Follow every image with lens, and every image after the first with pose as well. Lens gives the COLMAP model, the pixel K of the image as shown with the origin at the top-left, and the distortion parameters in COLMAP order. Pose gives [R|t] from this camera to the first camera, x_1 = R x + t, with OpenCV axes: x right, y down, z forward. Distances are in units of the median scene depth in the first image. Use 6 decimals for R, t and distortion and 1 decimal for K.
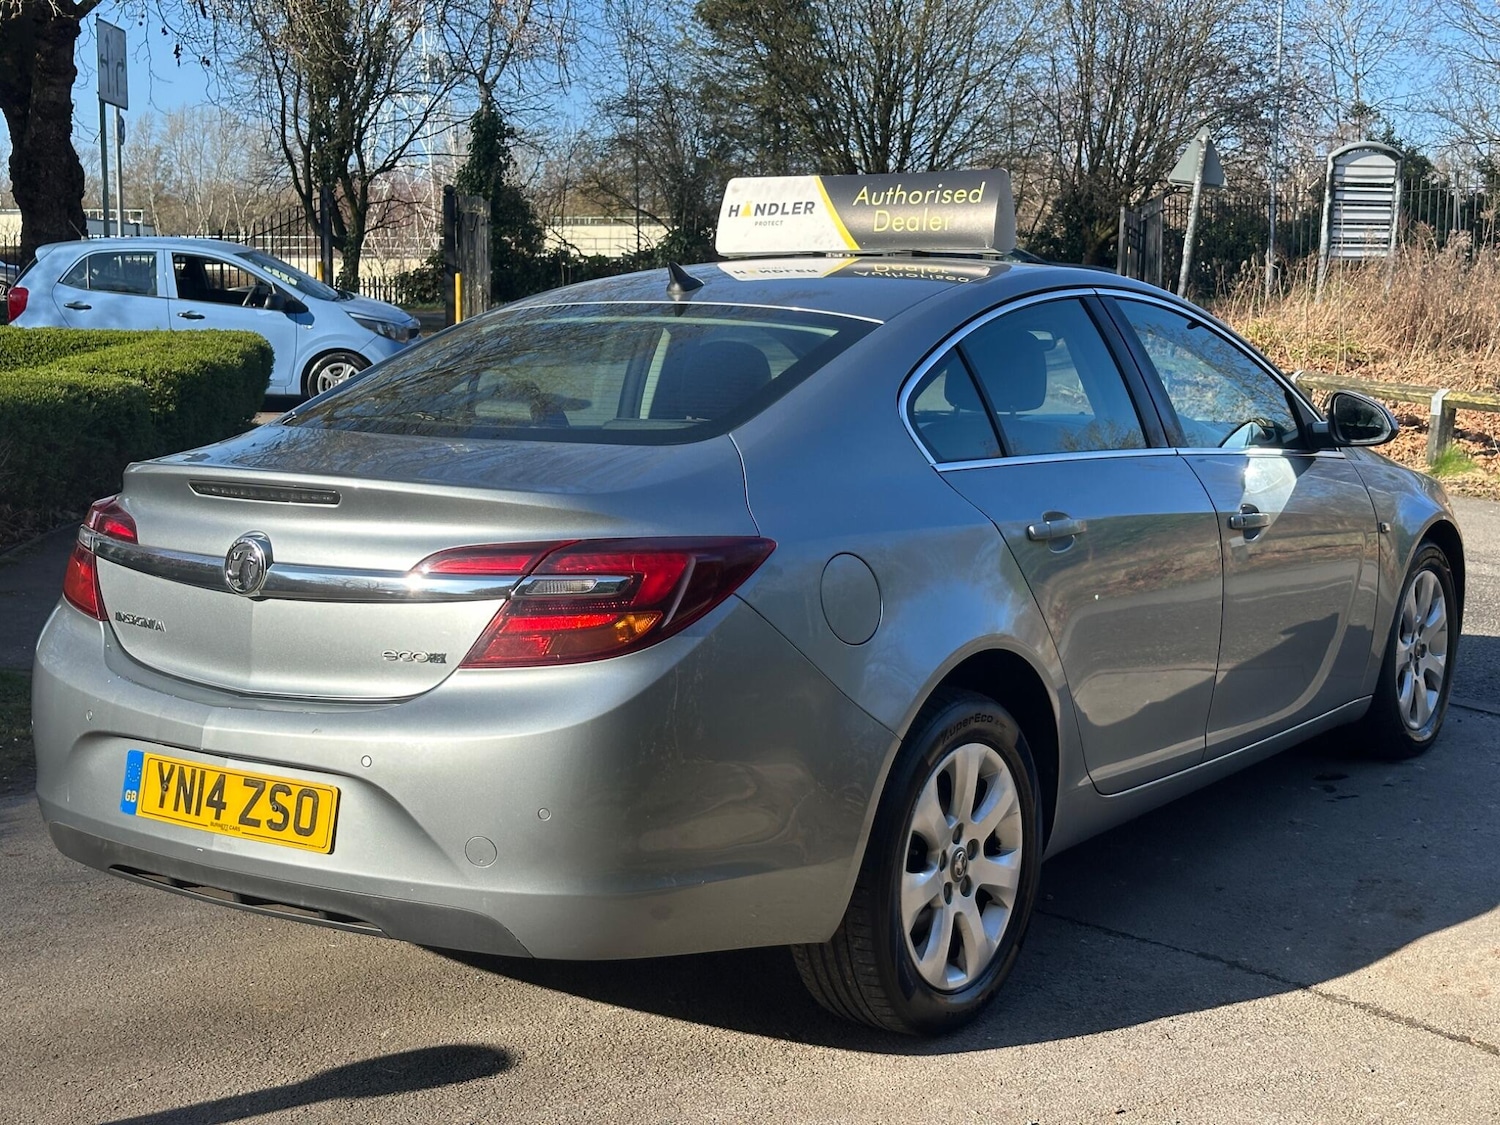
lens RADIAL K [[2008.4, 0, 744.9], [0, 2008.4, 566.9], [0, 0, 1]] dist [0.194682, -0.387608]
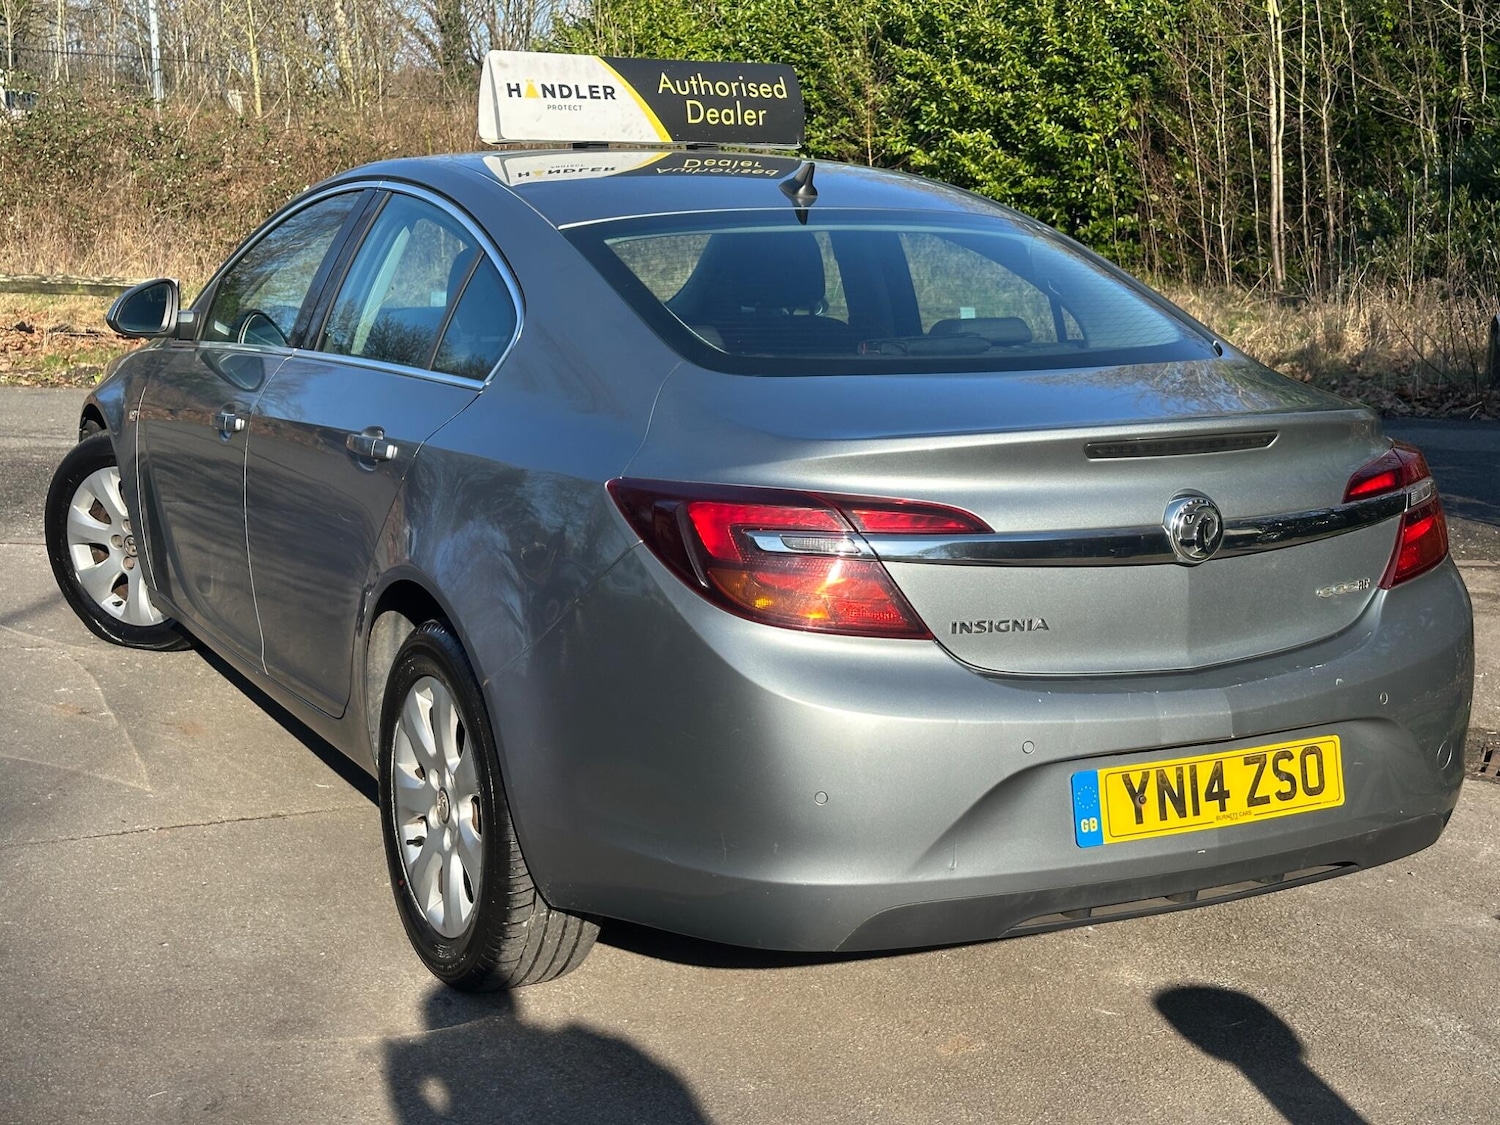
lens RADIAL K [[2036.8, 0, 707.5], [0, 2036.8, 555.5], [0, 0, 1]] dist [0.210656, 0.017479]
pose [[0.462705, -0.162728, 0.871449, -1.037177], [0.099904, 0.986318, 0.131132, -0.117821], [-0.880865, 0.026386, 0.472632, 0.695199]]
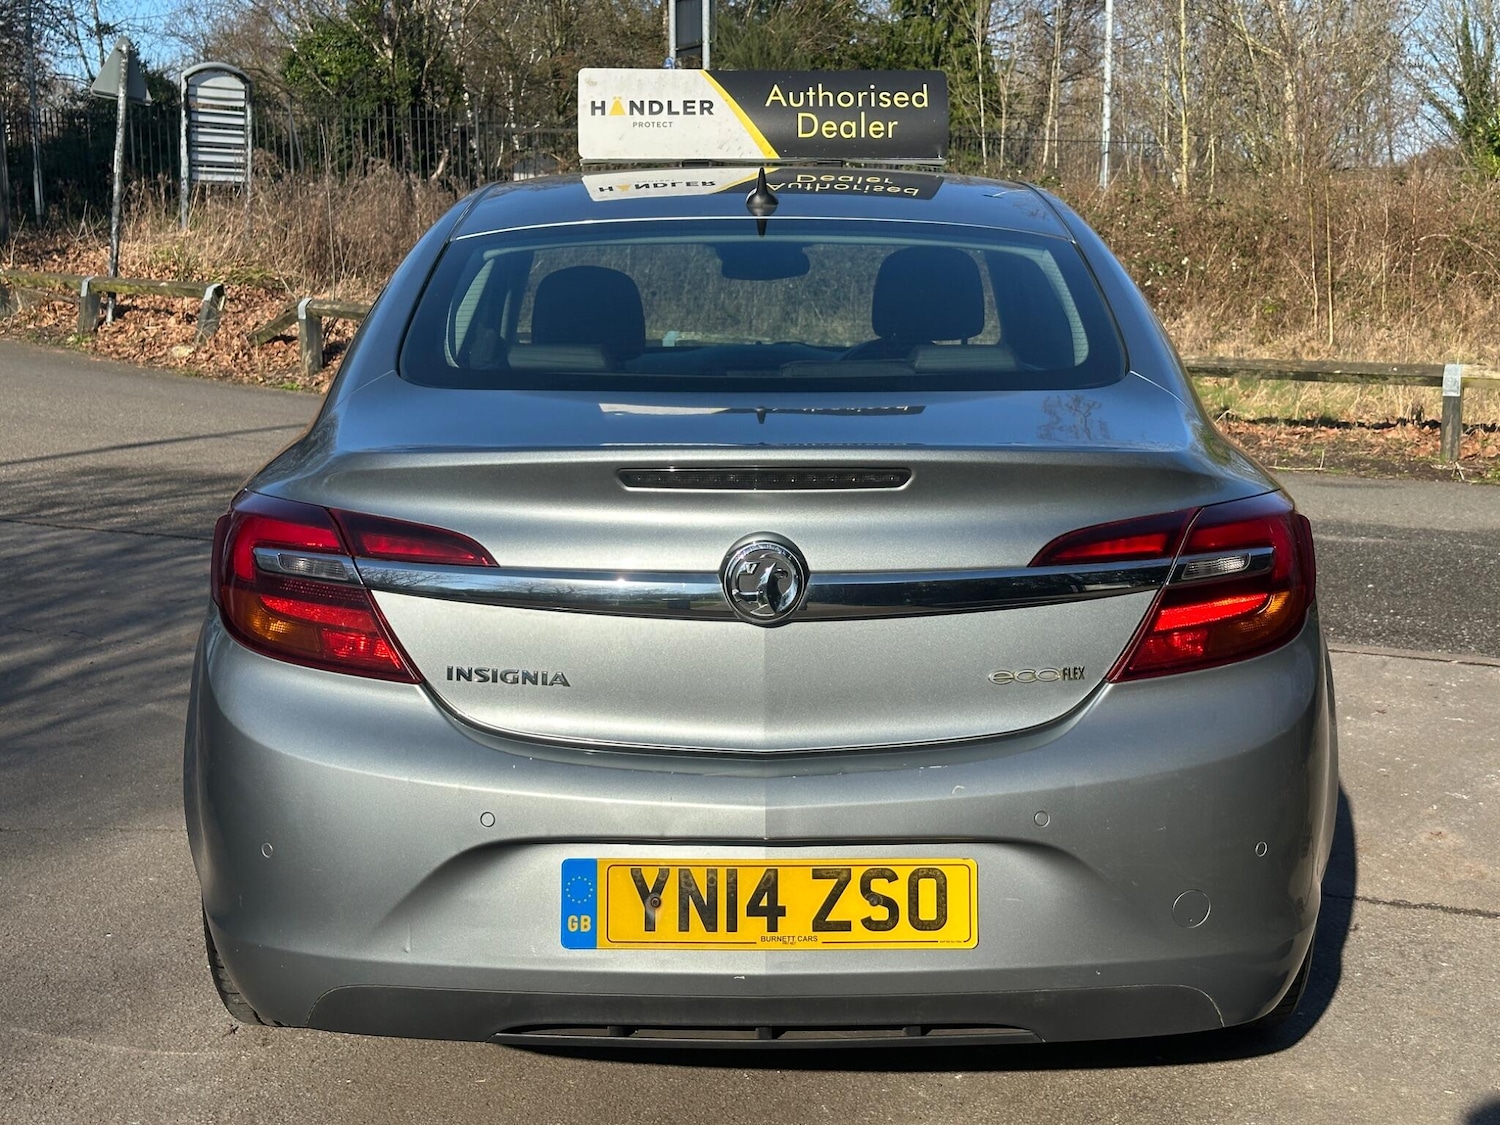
lens RADIAL K [[2008.4, 0, 744.9], [0, 2008.4, 566.9], [0, 0, 1]] dist [0.194682, -0.387608]
pose [[0.818463, -0.093111, 0.566964, -0.602661], [0.073037, 0.995637, 0.058075, -0.043565], [-0.569898, -0.006123, 0.821693, 0.376184]]
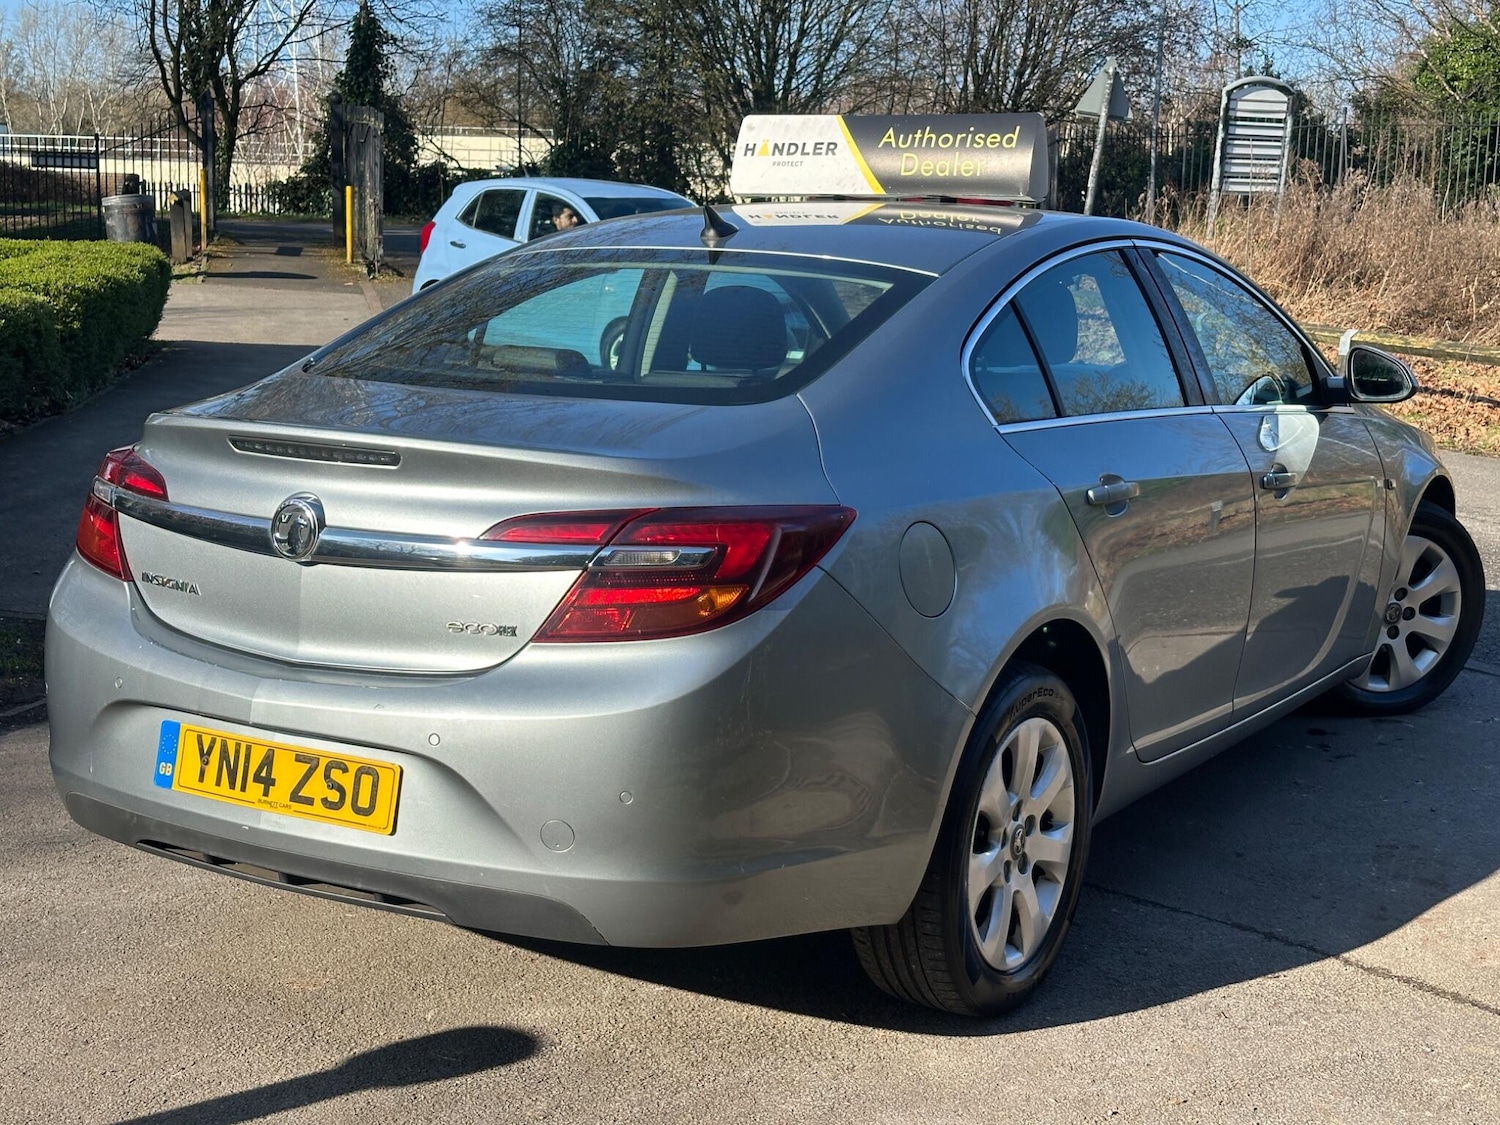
lens RADIAL K [[2008.4, 0, 744.9], [0, 2008.4, 566.9], [0, 0, 1]] dist [0.194682, -0.387608]
pose [[0.998032, 0.011922, 0.061566, -0.087156], [-0.014307, 0.999158, 0.038448, -0.020069], [-0.061056, -0.039254, 0.997362, 0.043195]]
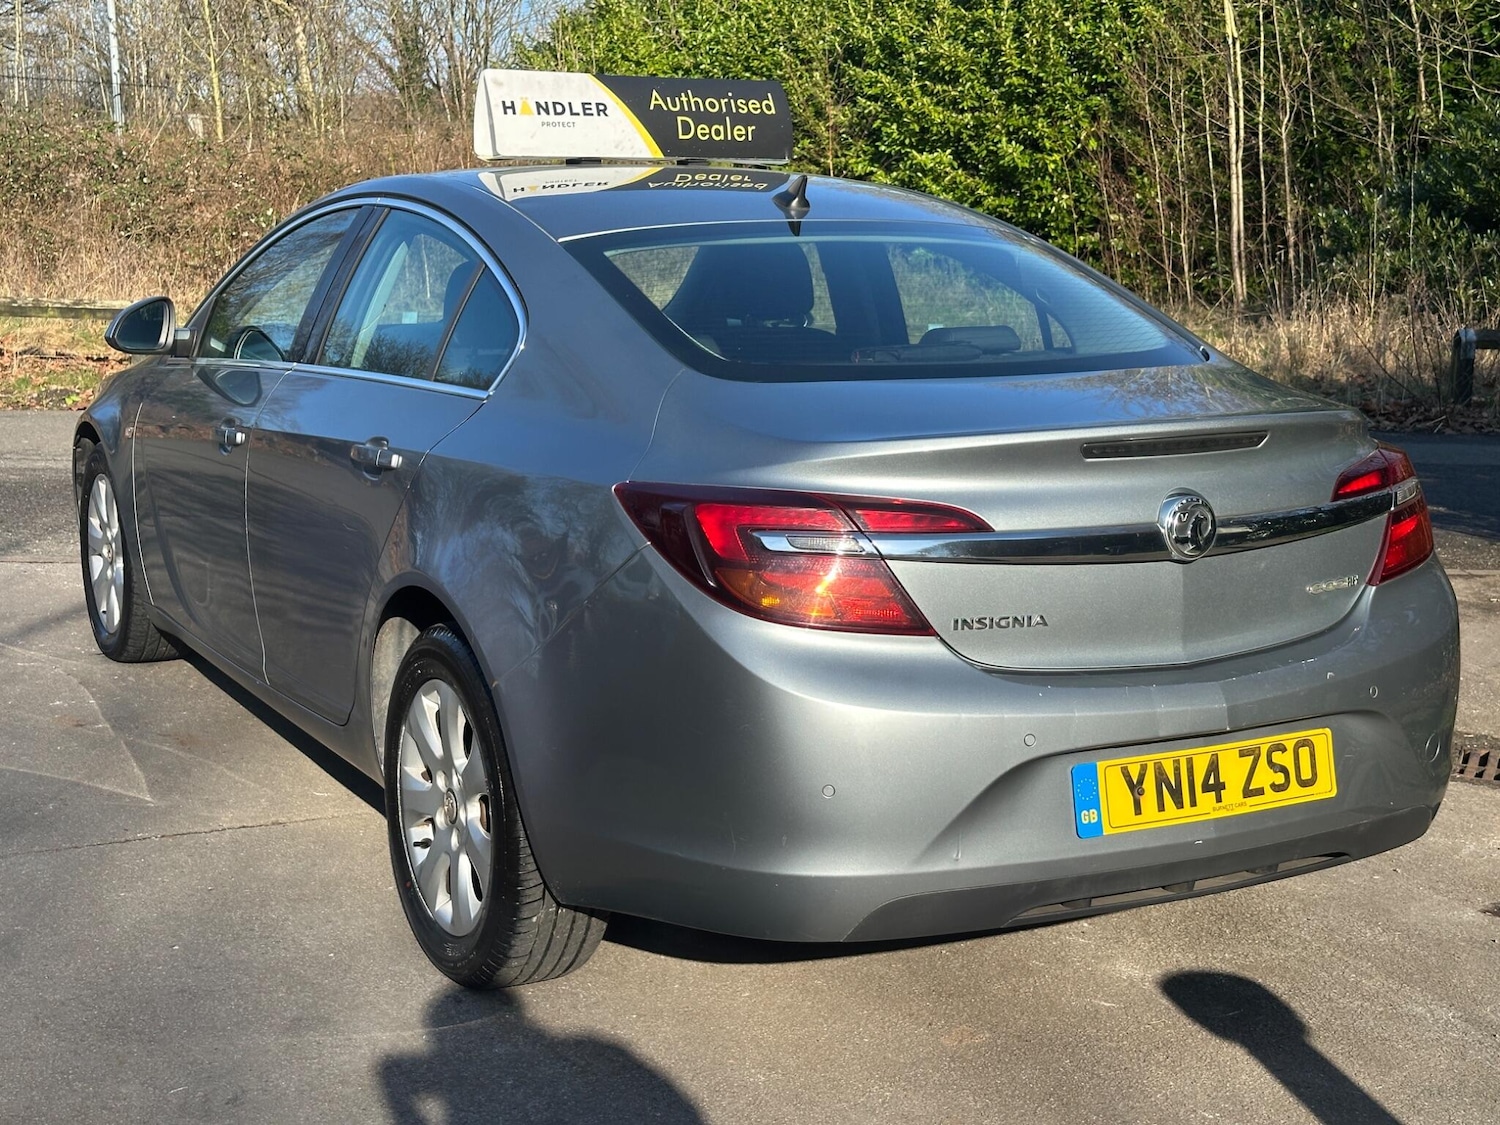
lens RADIAL K [[2035.4, 0, 693.1], [0, 2035.4, 547.7], [0, 0, 1]] dist [0.234023, -0.026360]
pose [[0.453967, -0.154661, 0.877493, -1.063627], [0.106346, 0.987185, 0.118978, -0.114694], [-0.884650, 0.039306, 0.464597, 0.699677]]
